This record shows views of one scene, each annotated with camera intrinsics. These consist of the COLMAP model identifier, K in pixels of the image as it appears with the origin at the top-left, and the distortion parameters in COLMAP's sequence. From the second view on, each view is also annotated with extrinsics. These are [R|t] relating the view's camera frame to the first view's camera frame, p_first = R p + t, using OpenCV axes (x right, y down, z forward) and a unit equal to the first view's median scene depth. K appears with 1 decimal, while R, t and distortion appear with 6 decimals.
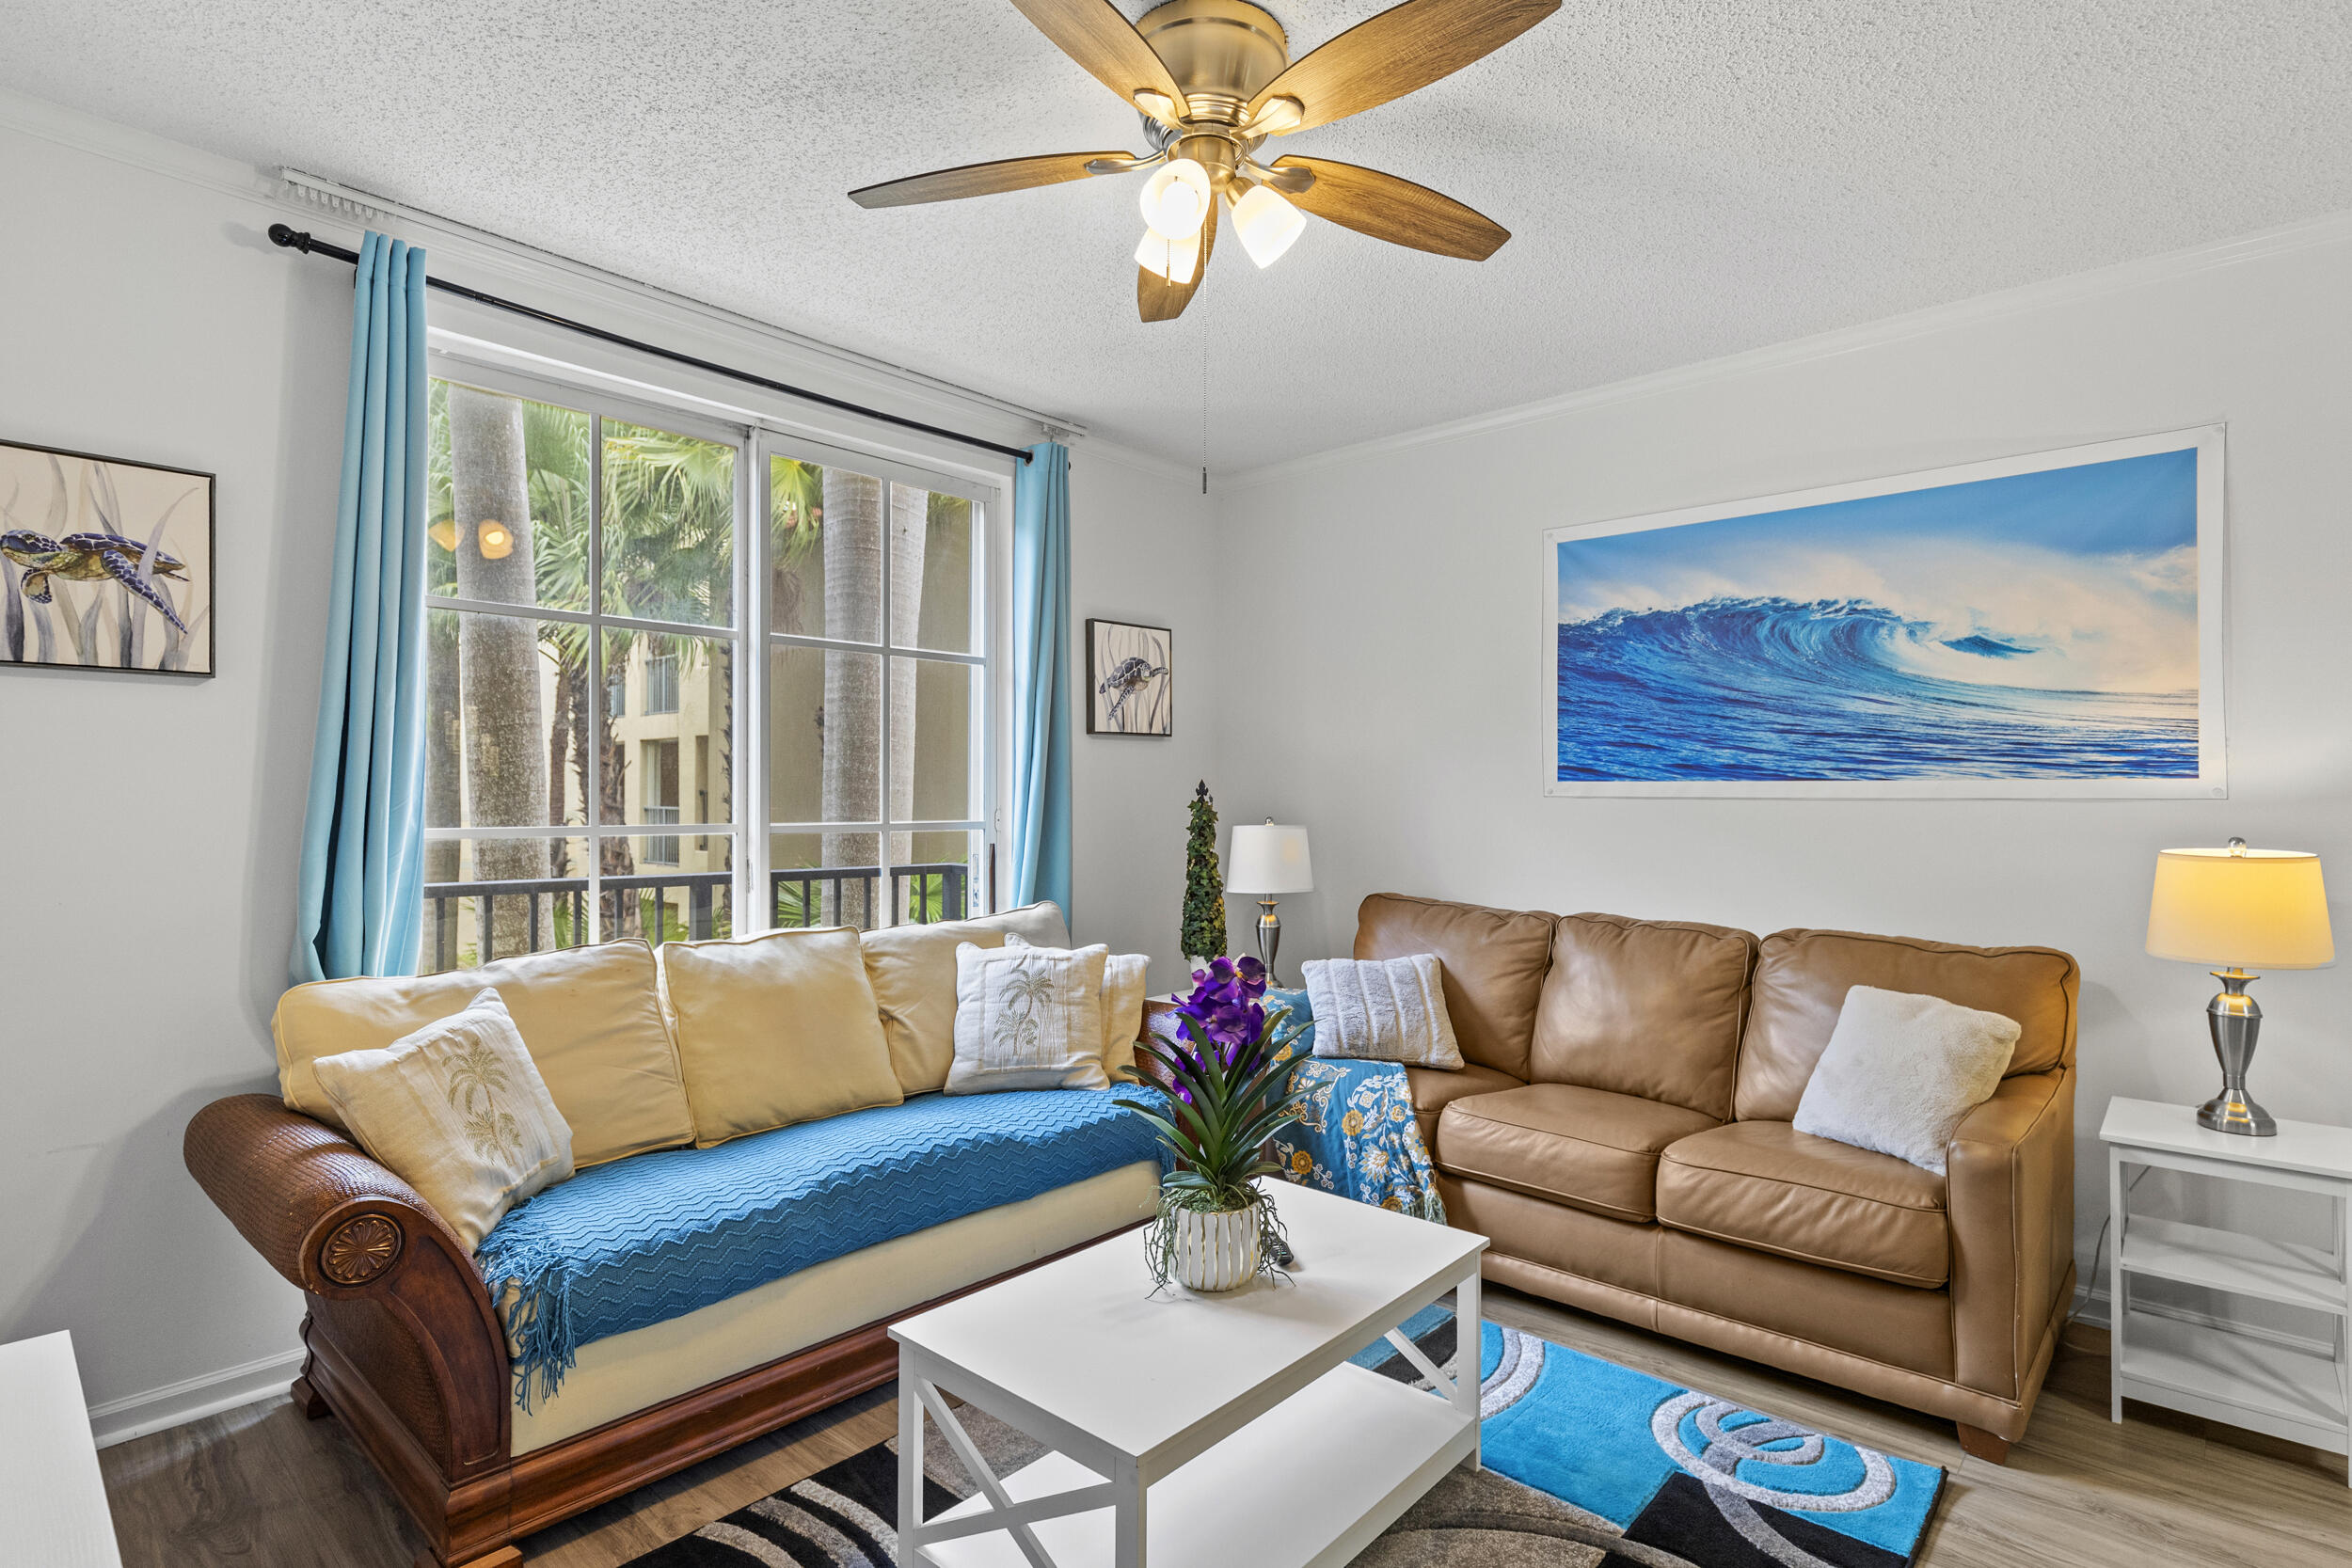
lens RADIAL K [[1151.8, 0, 1167.6], [0, 1151.8, 786.3], [0, 0, 1]] dist [0.000364, -0.000250]
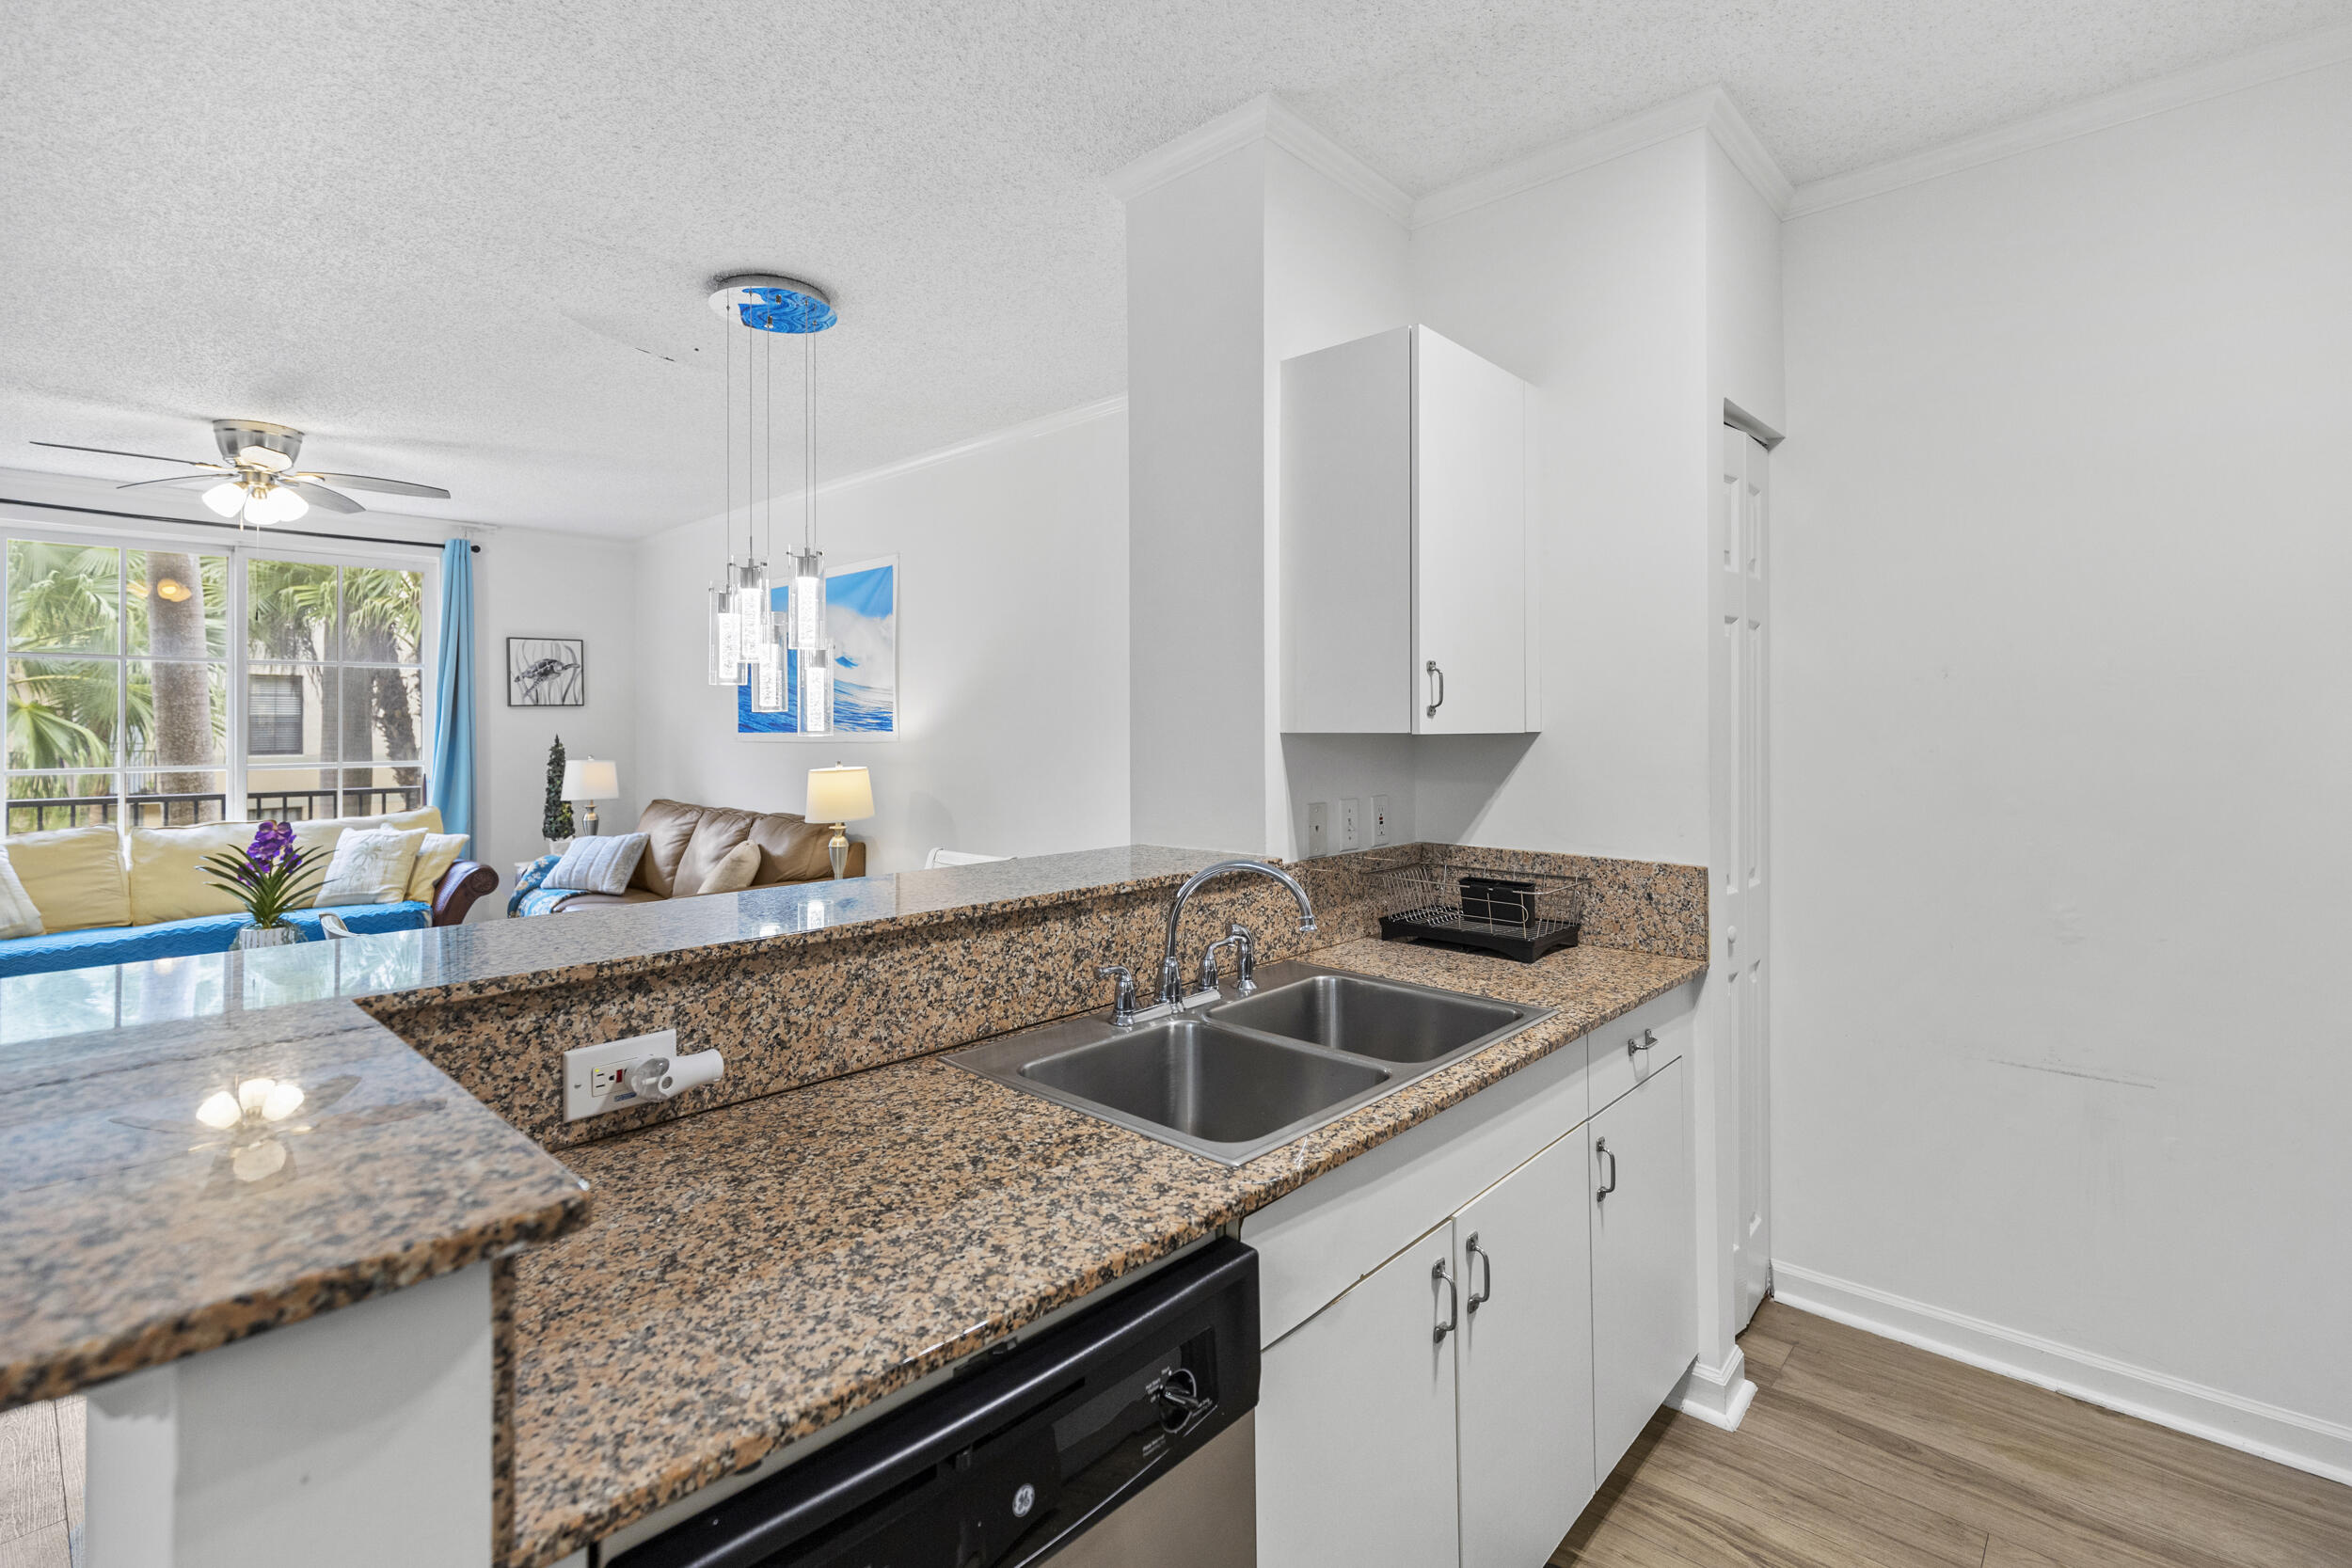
lens RADIAL K [[1050.1, 0, 1171.5], [0, 1050.1, 700.5], [0, 0, 1]] dist [-0.017145, -0.000084]
pose [[0.999623, -0.014901, 0.023069, 1.167993], [0.015267, 0.999759, -0.015753, -0.021784], [-0.022829, 0.016099, 0.999610, -0.719940]]
